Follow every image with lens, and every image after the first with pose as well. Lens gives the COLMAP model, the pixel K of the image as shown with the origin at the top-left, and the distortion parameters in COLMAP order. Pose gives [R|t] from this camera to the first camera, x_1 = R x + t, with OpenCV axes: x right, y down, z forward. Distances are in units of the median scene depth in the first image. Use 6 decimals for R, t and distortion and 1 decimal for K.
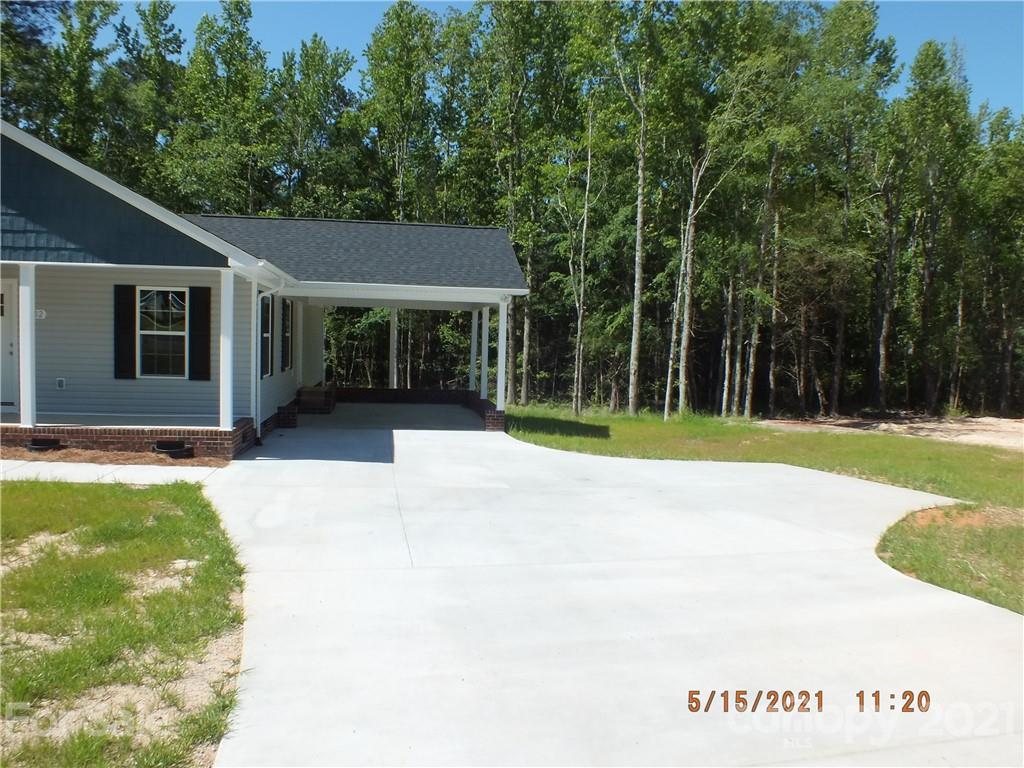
lens RADIAL K [[794.6, 0, 487.3], [0, 794.6, 384.6], [0, 0, 1]] dist [-0.138822, 0.106927]
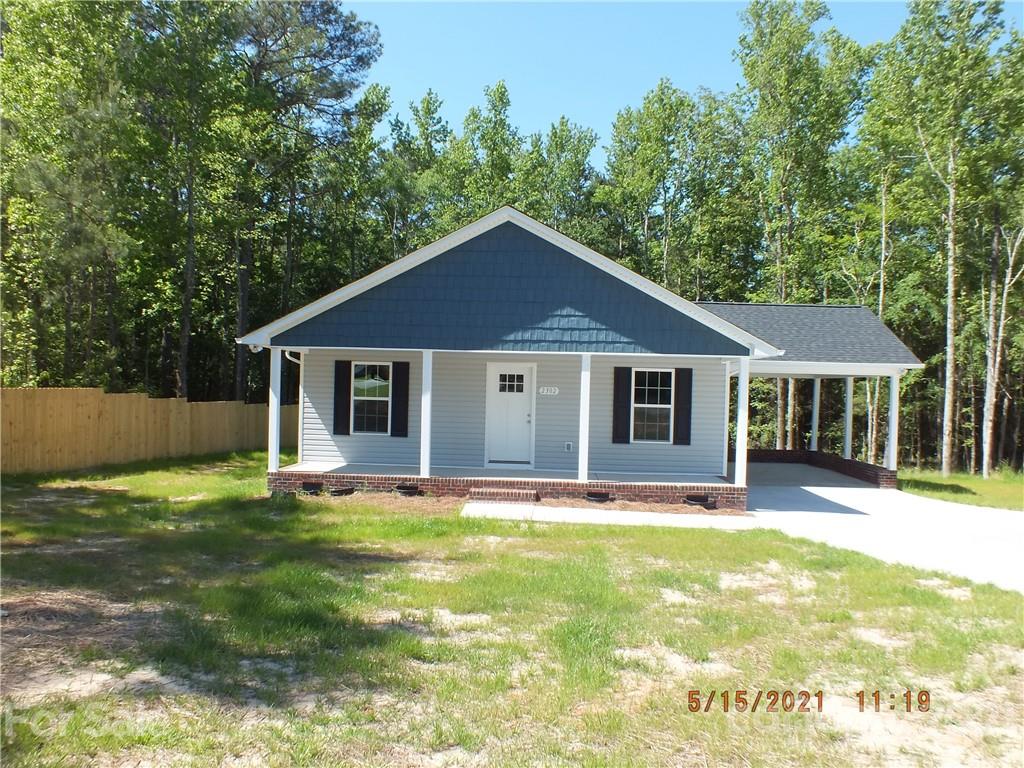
lens RADIAL K [[781.0, 0, 512.0], [0, 781.0, 384.0], [0, 0, 1]] dist [-0.124021, 0.063932]
pose [[0.976329, -0.009277, -0.216090, -0.209994], [-0.006319, 0.997430, -0.071368, -0.006956], [0.216197, 0.071044, 0.973761, -0.135695]]
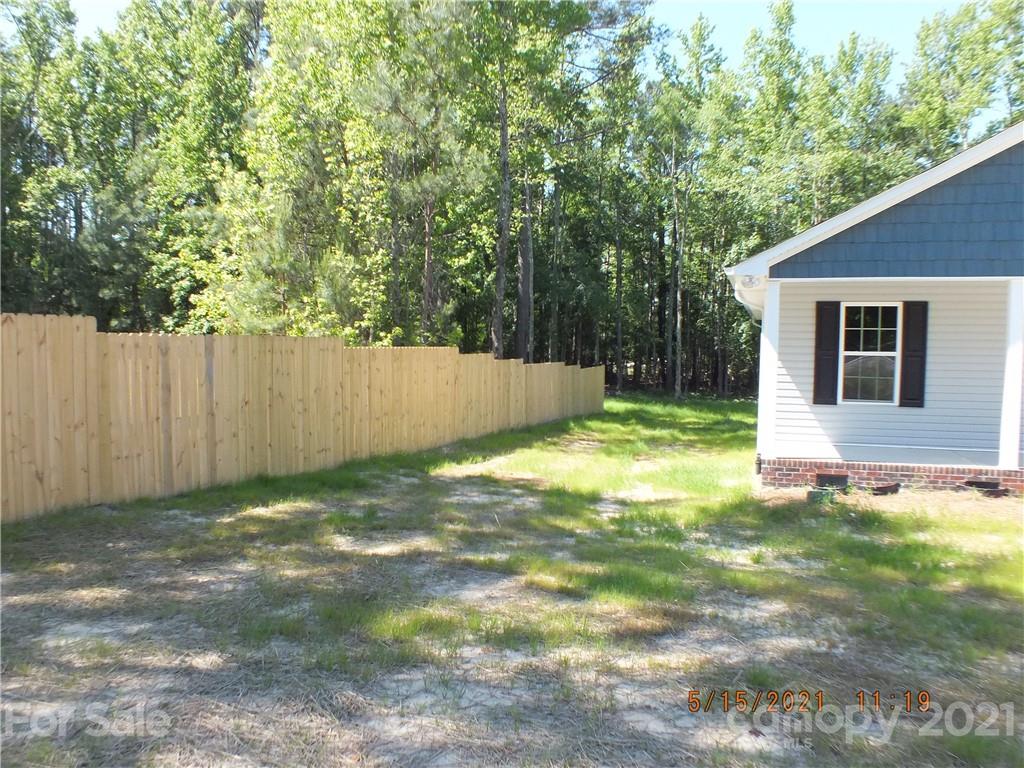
lens RADIAL K [[781.0, 0, 512.0], [0, 781.0, 384.0], [0, 0, 1]] dist [-0.124021, 0.063932]
pose [[0.885969, -0.002770, -0.463737, -0.557291], [-0.007262, 0.999777, -0.019845, -0.014175], [0.463688, 0.020950, 0.885751, 0.023802]]
